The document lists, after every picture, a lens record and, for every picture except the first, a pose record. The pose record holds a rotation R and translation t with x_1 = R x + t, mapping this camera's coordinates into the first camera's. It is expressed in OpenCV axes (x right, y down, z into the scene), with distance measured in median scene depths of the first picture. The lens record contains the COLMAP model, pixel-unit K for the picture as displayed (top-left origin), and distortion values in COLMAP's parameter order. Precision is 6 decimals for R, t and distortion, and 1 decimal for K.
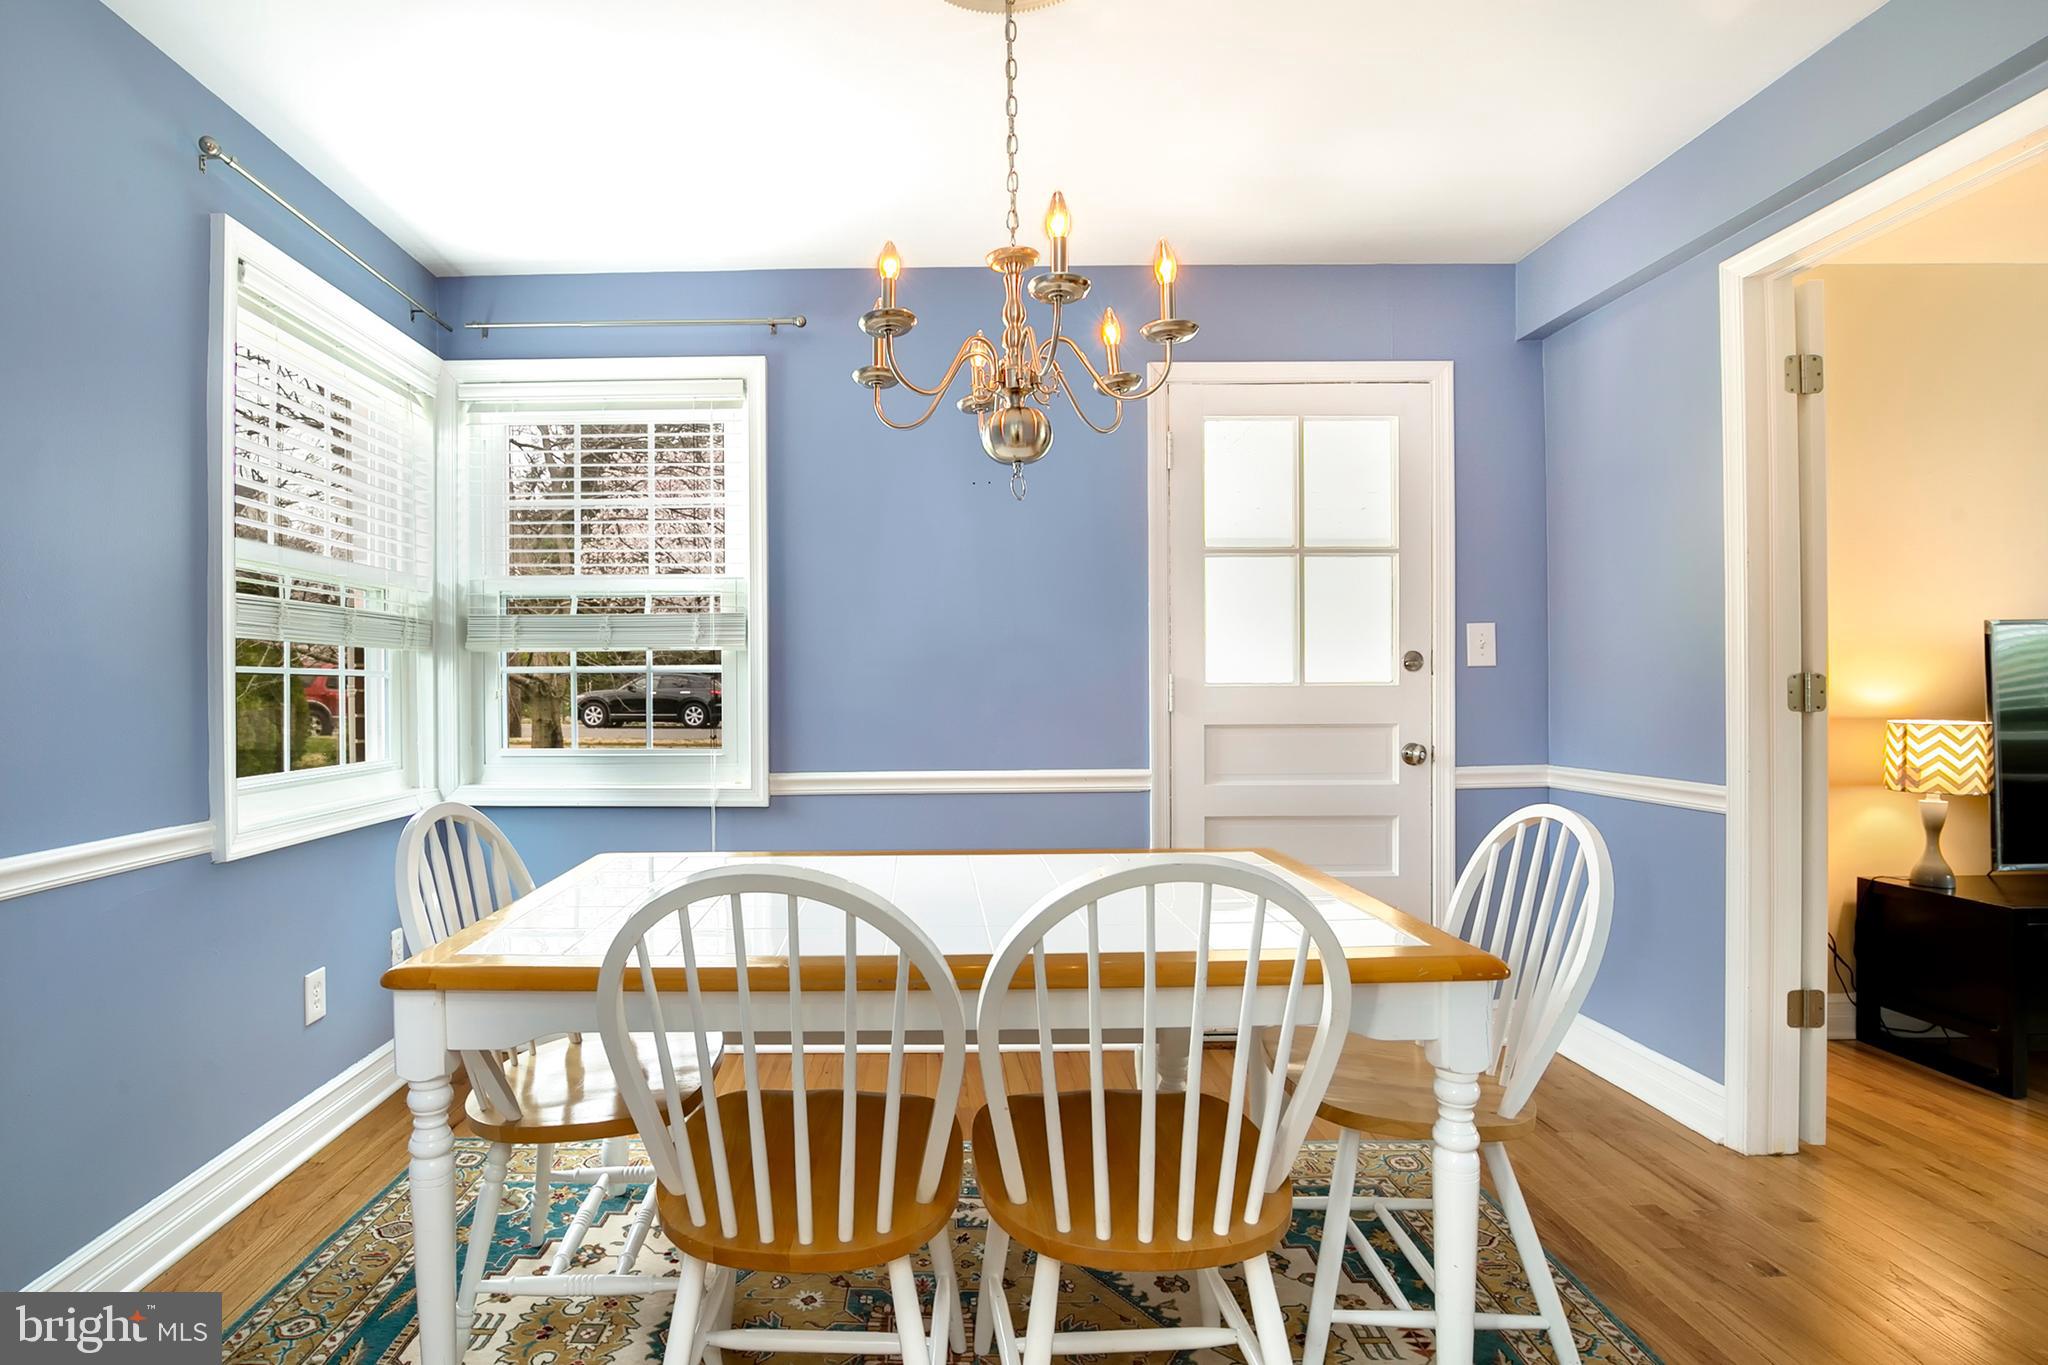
lens RADIAL K [[970.6, 0, 1018.1], [0, 970.6, 704.2], [0, 0, 1]] dist [-0.005326, -0.000146]
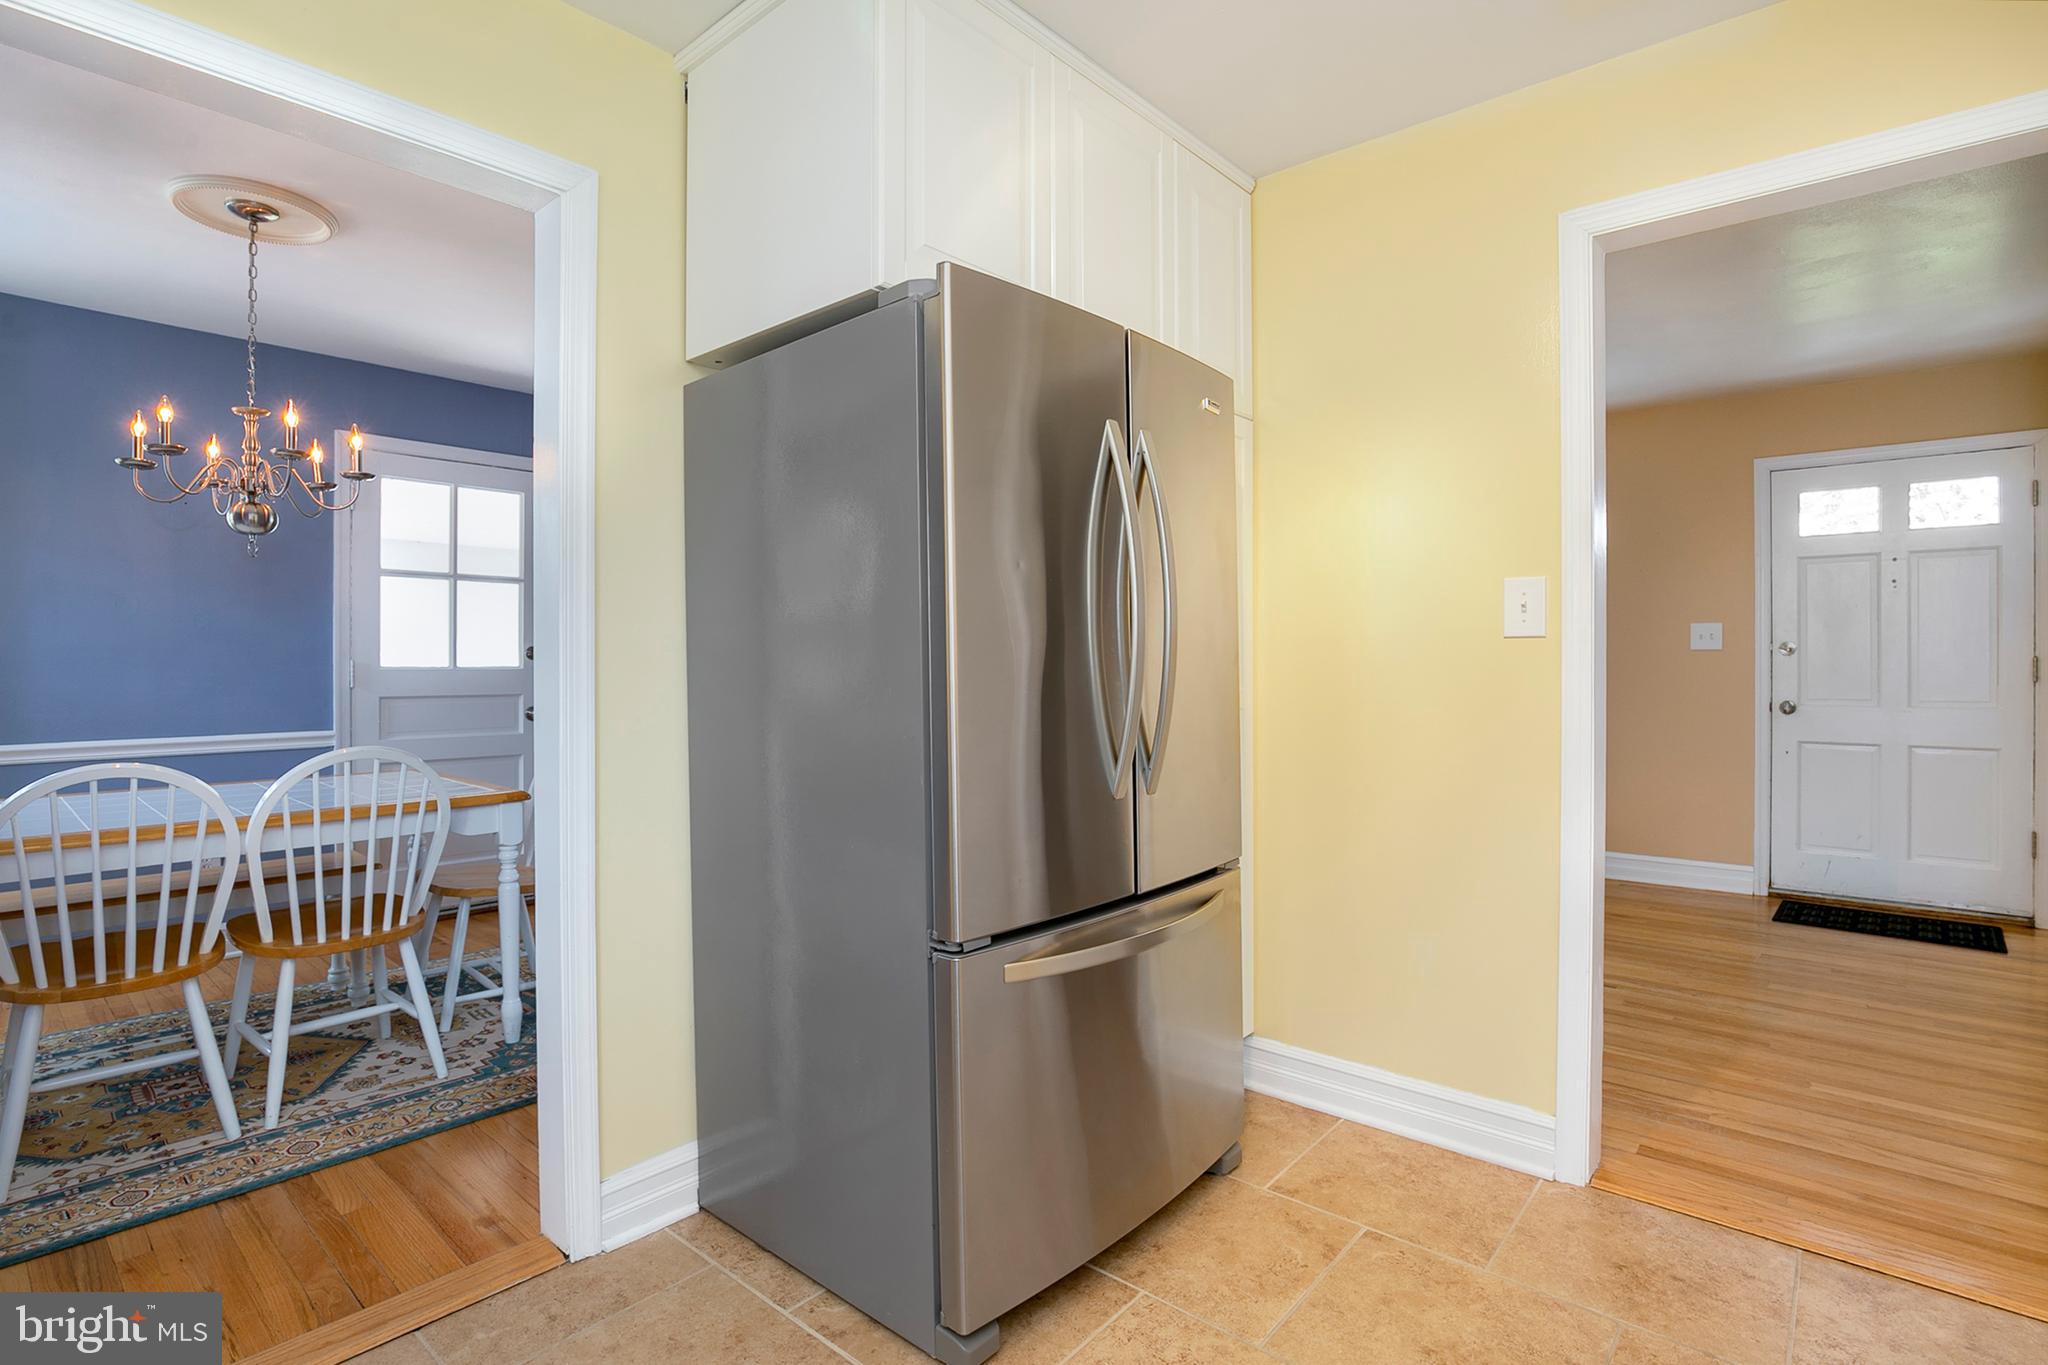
lens RADIAL K [[976.0, 0, 1008.0], [0, 976.0, 679.0], [0, 0, 1]] dist [-0.081672, 0.017746]
pose [[0.719234, 0.002884, 0.694762, -0.176763], [0.000934, 0.999986, -0.005119, 0.007143], [-0.694767, 0.004331, 0.719222, -1.055161]]
